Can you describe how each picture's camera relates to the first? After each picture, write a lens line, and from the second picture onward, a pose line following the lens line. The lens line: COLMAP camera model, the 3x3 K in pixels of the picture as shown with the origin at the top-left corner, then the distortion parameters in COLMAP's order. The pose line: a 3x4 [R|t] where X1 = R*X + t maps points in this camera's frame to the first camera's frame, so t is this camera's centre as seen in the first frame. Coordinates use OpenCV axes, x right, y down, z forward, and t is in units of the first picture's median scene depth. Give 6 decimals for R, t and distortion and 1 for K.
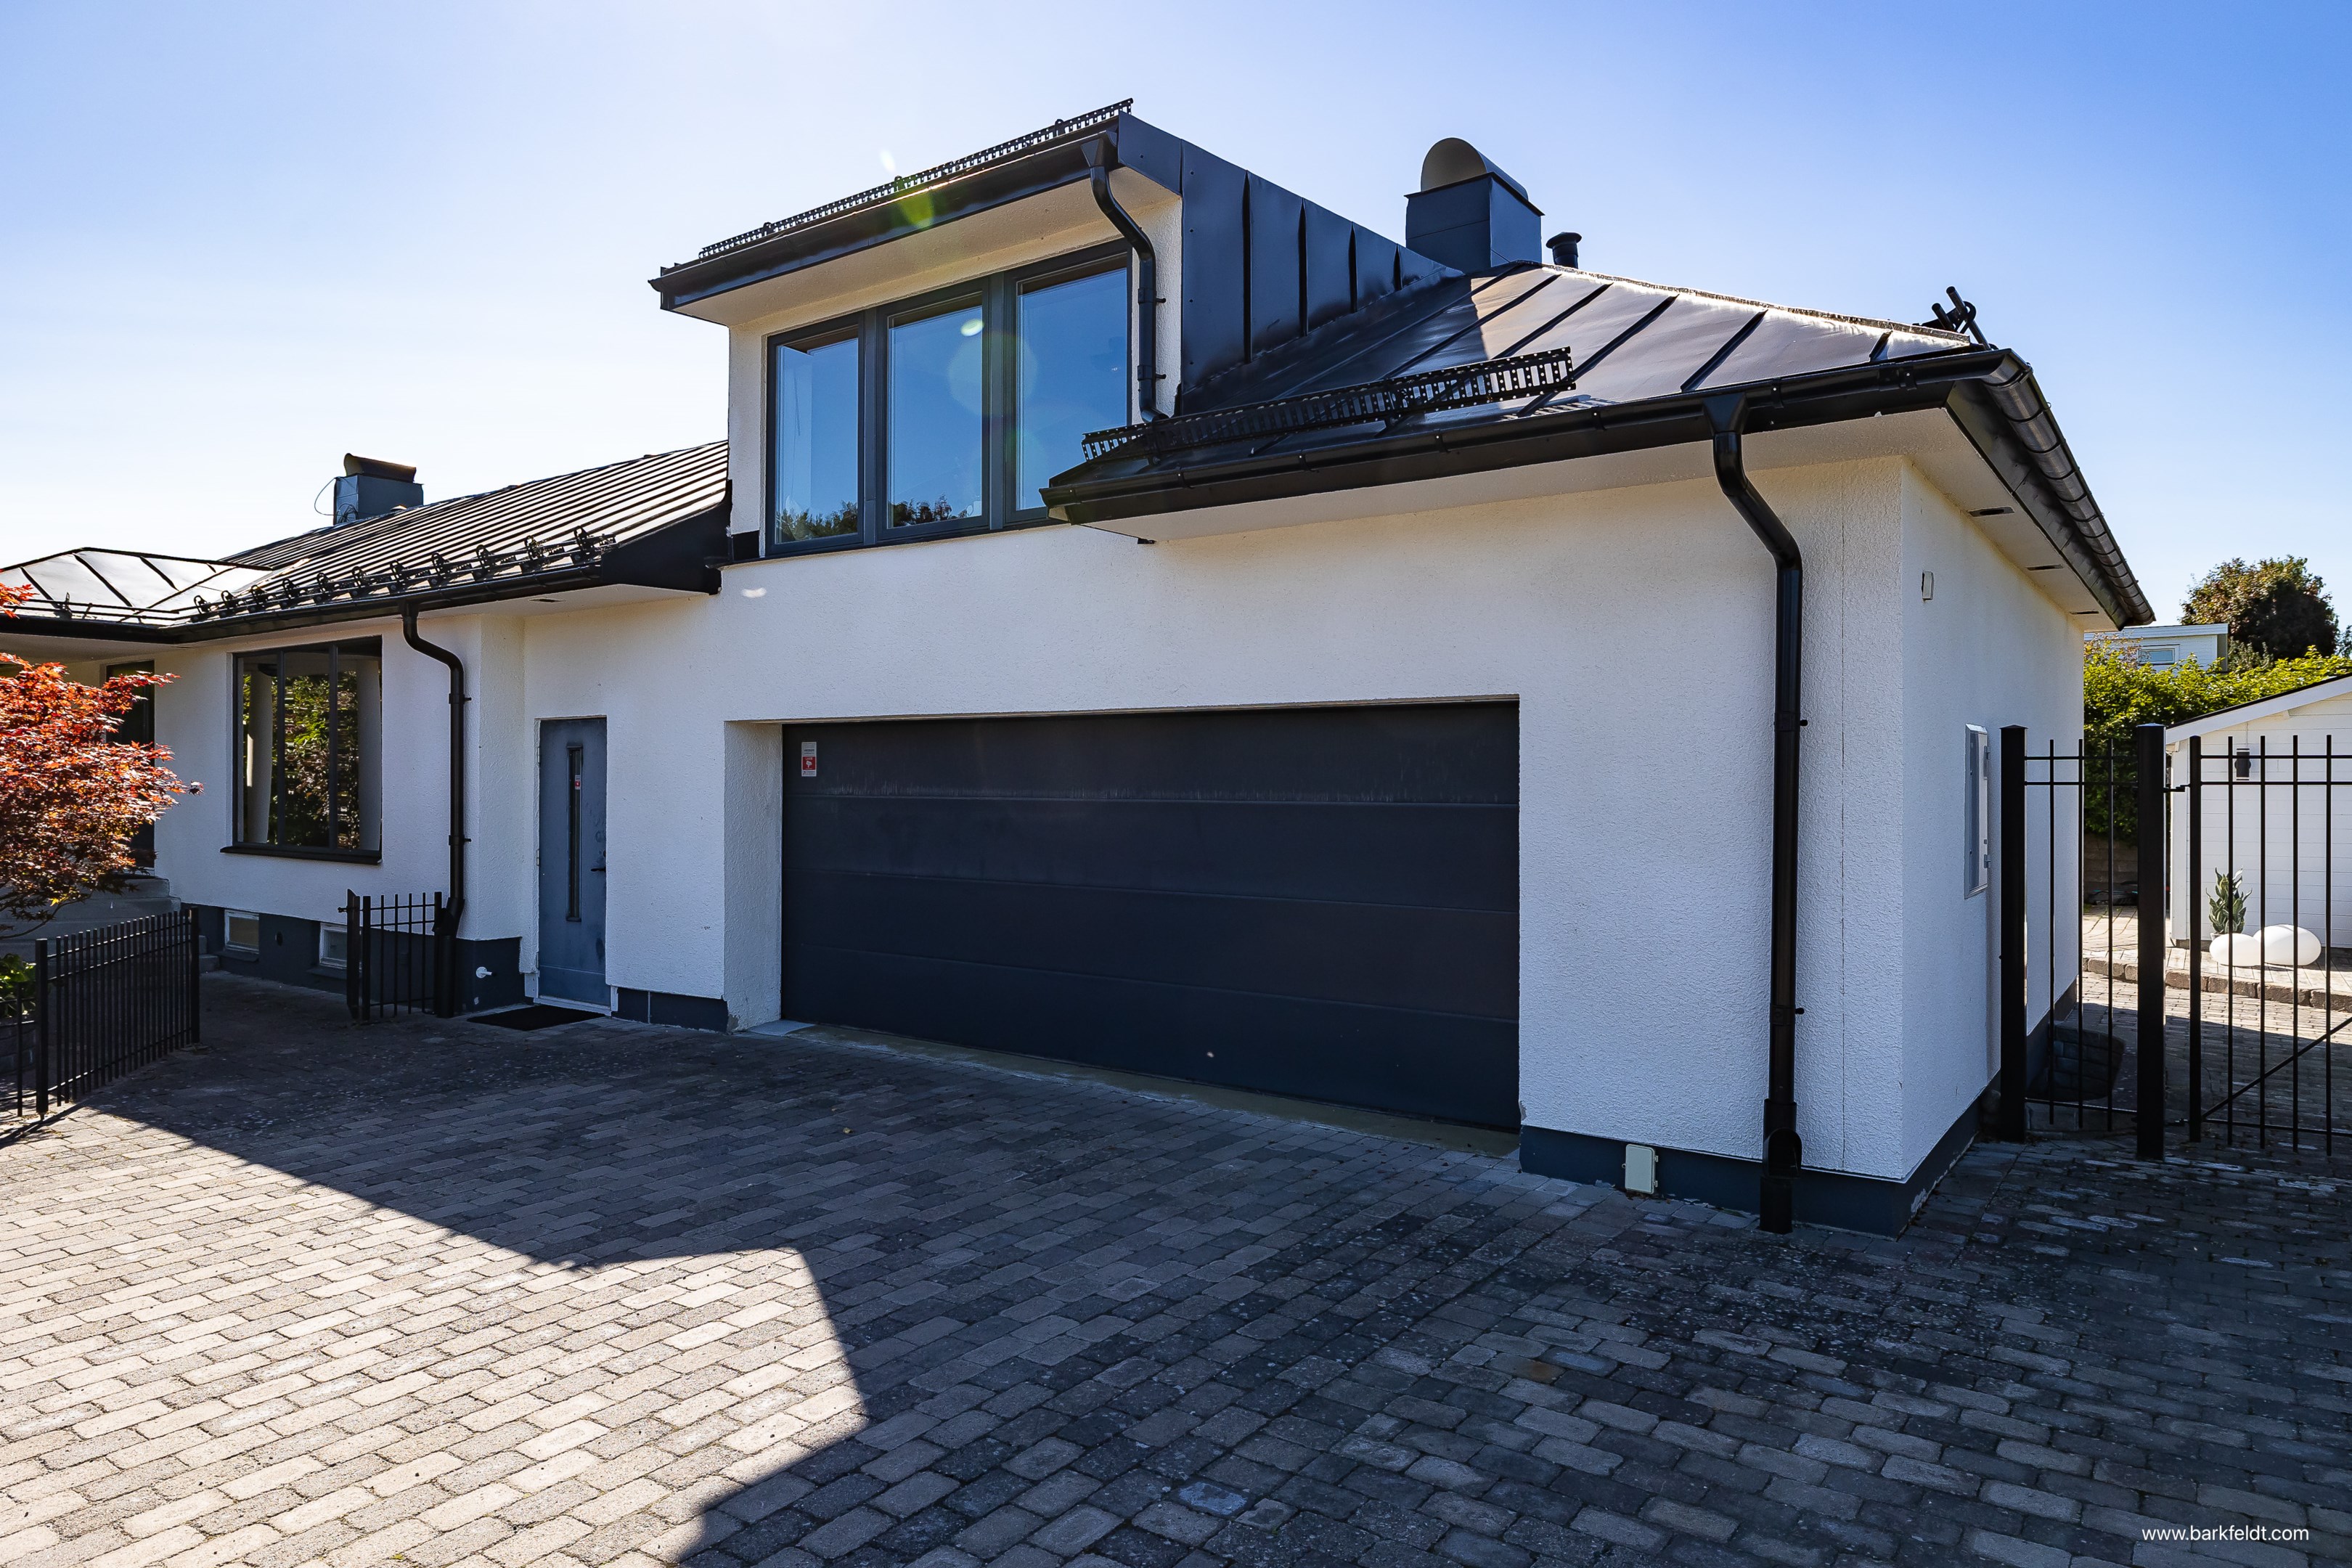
lens RADIAL K [[1420.2, 0, 1169.8], [0, 1420.2, 778.0], [0, 0, 1]] dist [0.002865, 0.000190]
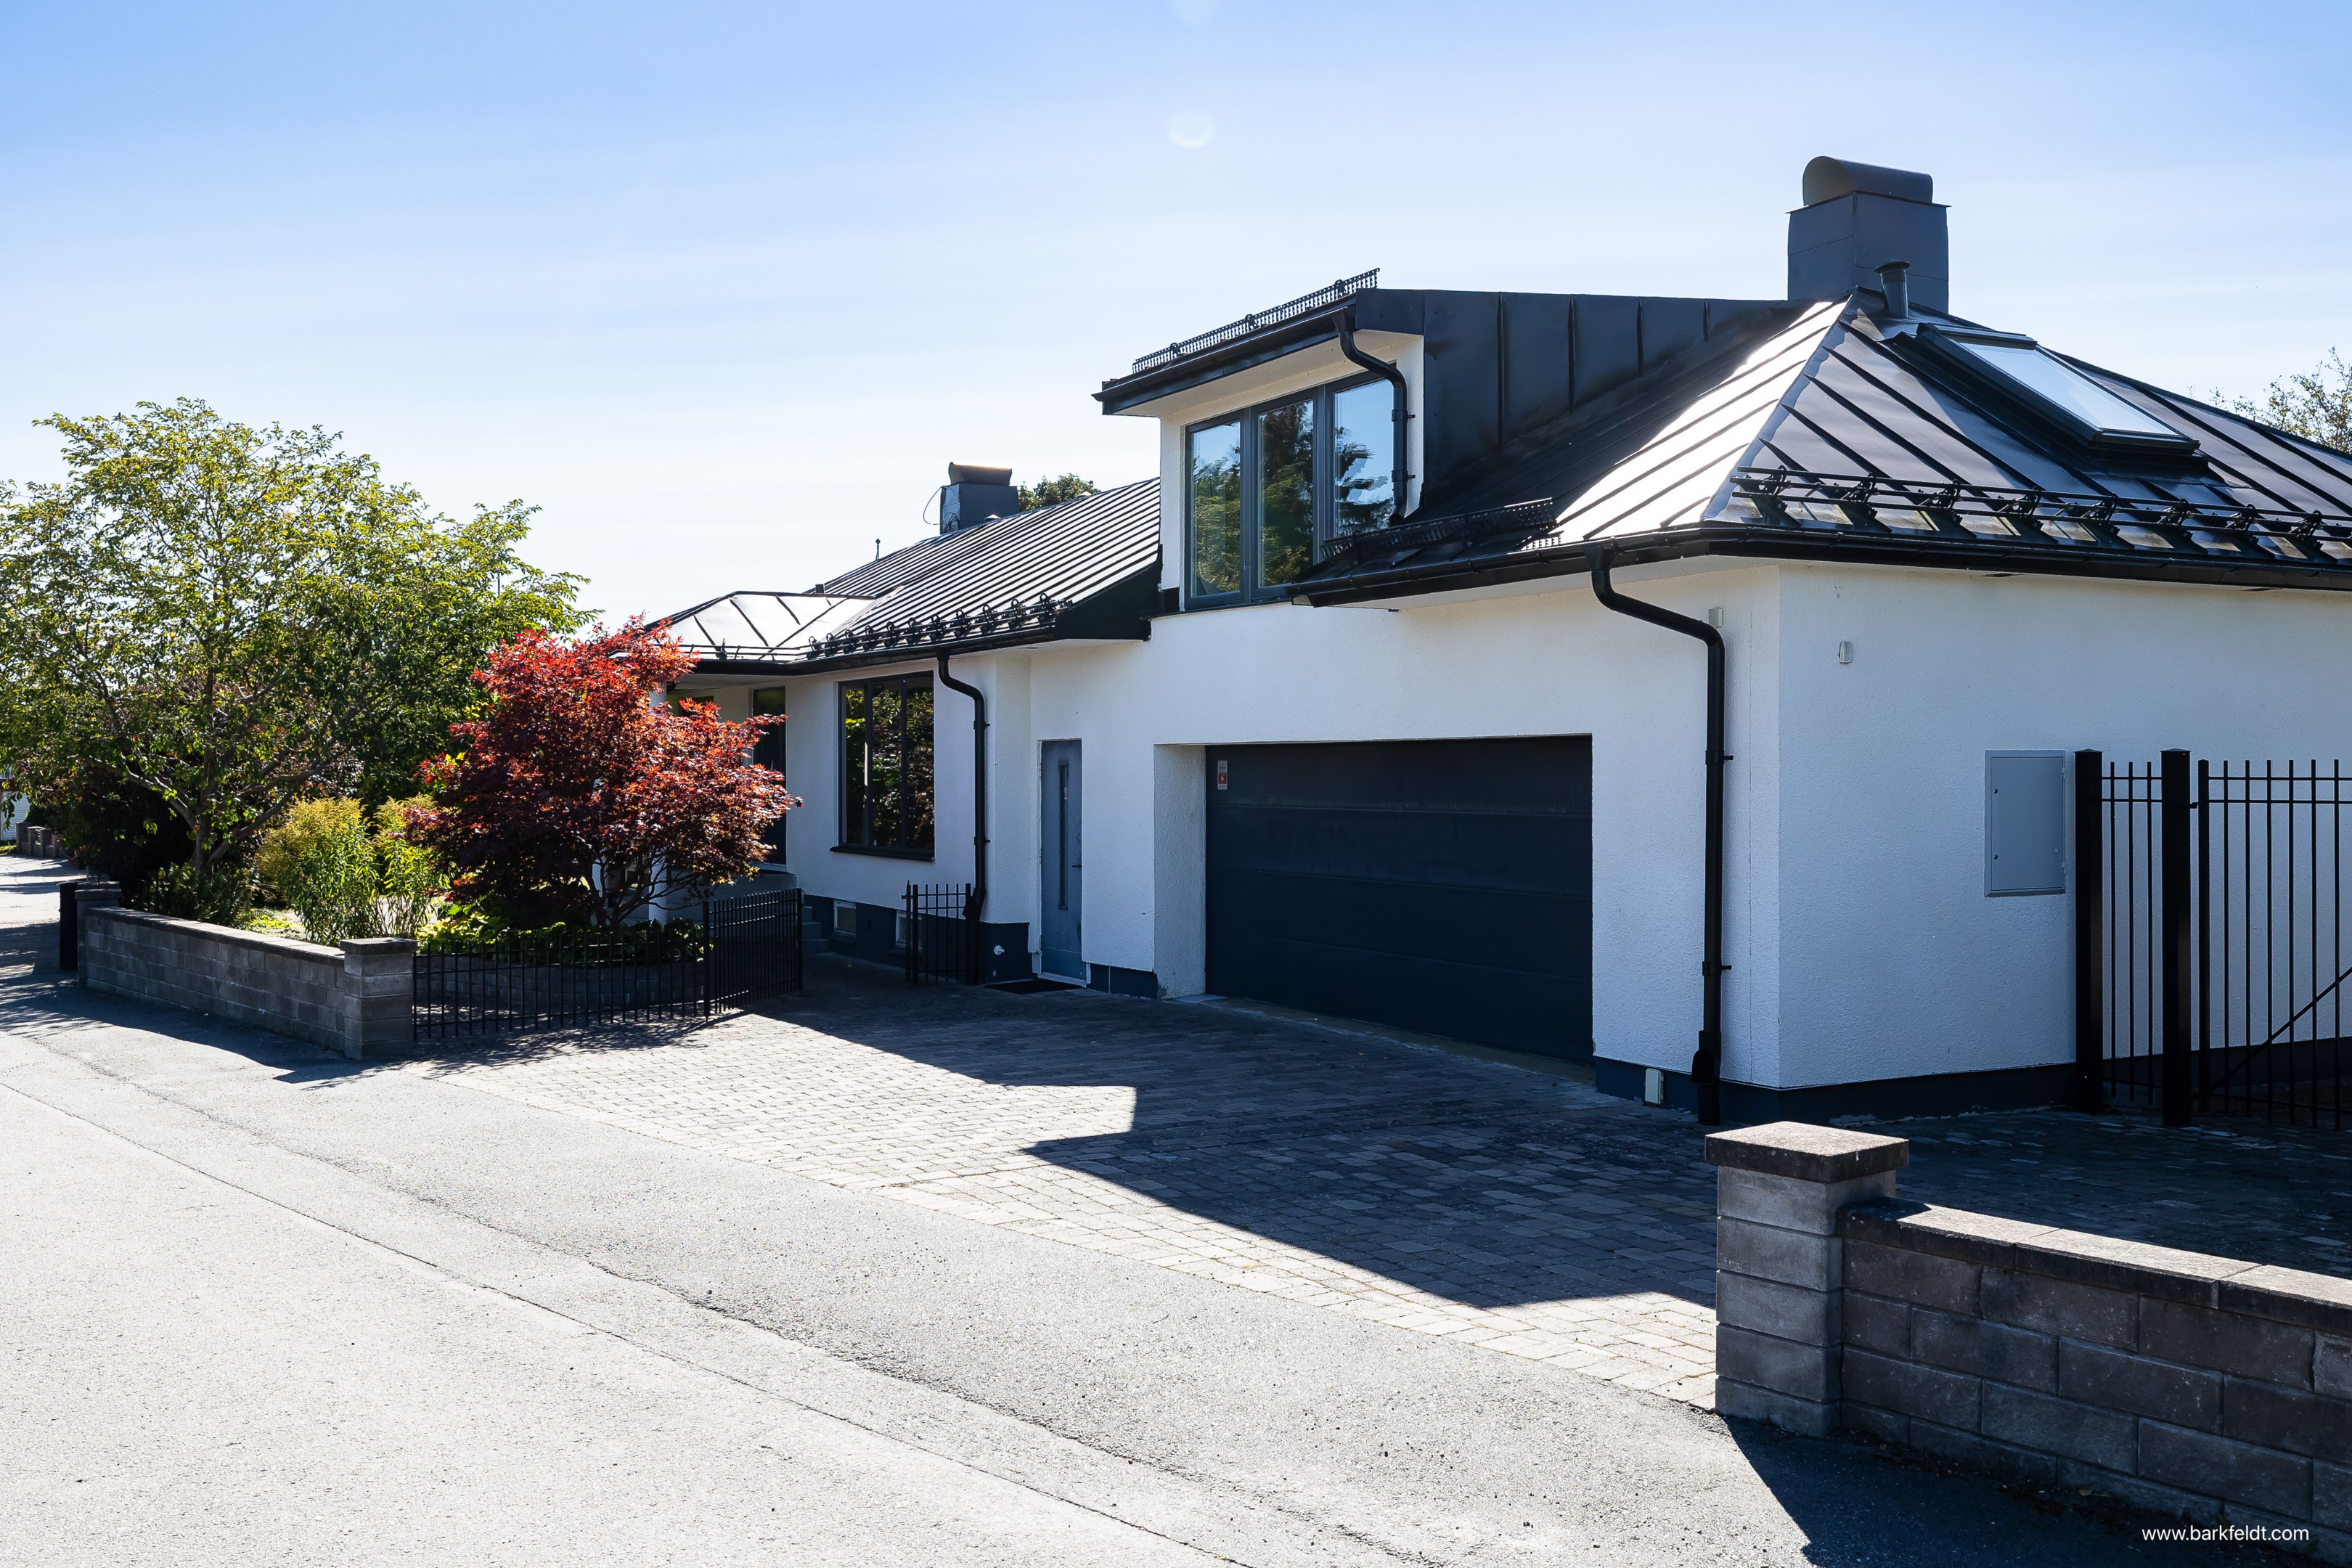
lens RADIAL K [[2147.6, 0, 1178.5], [0, 2147.6, 782.6], [0, 0, 1]] dist [0.004403, 0.000000]
pose [[0.897288, -0.000544, -0.441445, 0.507072], [0.002266, 0.999992, 0.003373, -0.013117], [0.441440, -0.004026, 0.897282, -0.630445]]
